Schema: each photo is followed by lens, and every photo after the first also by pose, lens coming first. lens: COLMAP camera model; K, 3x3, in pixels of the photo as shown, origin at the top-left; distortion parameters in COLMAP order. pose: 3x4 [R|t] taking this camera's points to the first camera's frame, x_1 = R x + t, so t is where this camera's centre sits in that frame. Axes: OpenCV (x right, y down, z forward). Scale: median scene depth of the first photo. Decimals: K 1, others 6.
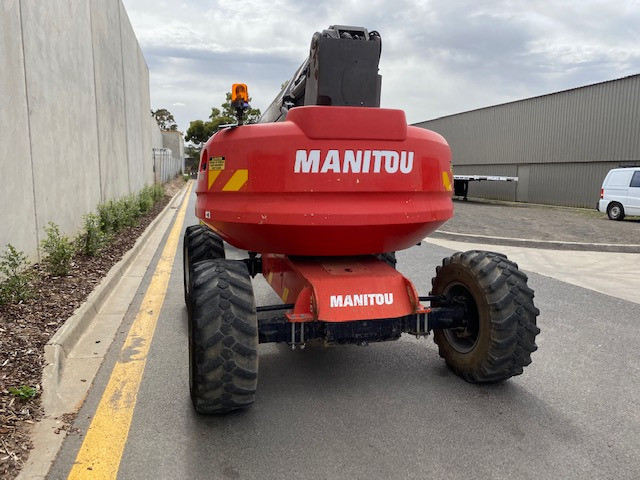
lens RADIAL K [[489.5, 0, 311.9], [0, 489.5, 237.1], [0, 0, 1]] dist [0.033084, -0.037347]
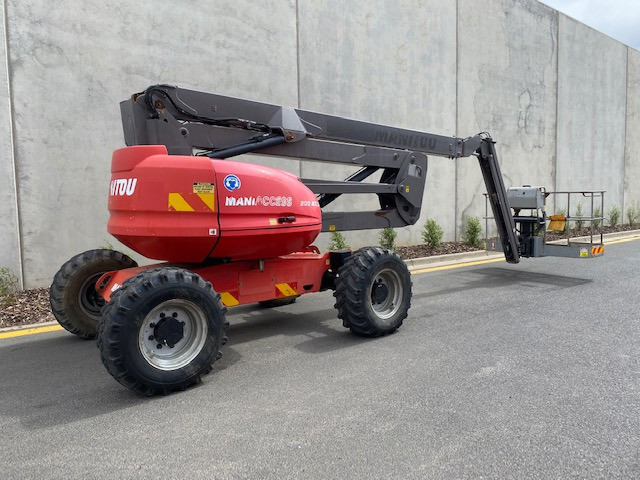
lens RADIAL K [[485.2, 0, 317.5], [0, 485.2, 241.0], [0, 0, 1]] dist [0.030654, -0.035010]
pose [[0.385249, 0.072310, -0.919975, 1.524678], [-0.105440, 0.993846, 0.033962, -0.106705], [0.916769, 0.083919, 0.390502, 0.954940]]
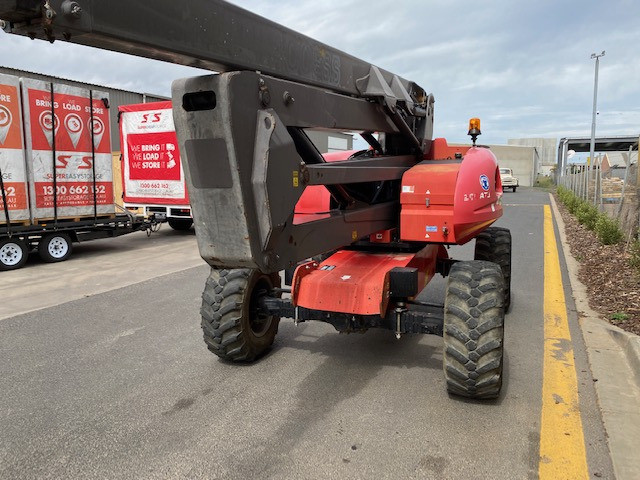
lens RADIAL K [[482.6, 0, 316.4], [0, 482.6, 239.9], [0, 0, 1]] dist [0.029954, -0.031569]
pose [[-0.786602, -0.079165, 0.612364, -0.703279], [0.091269, 0.965946, 0.242113, -0.361787], [-0.610678, 0.246336, -0.752590, 2.518658]]
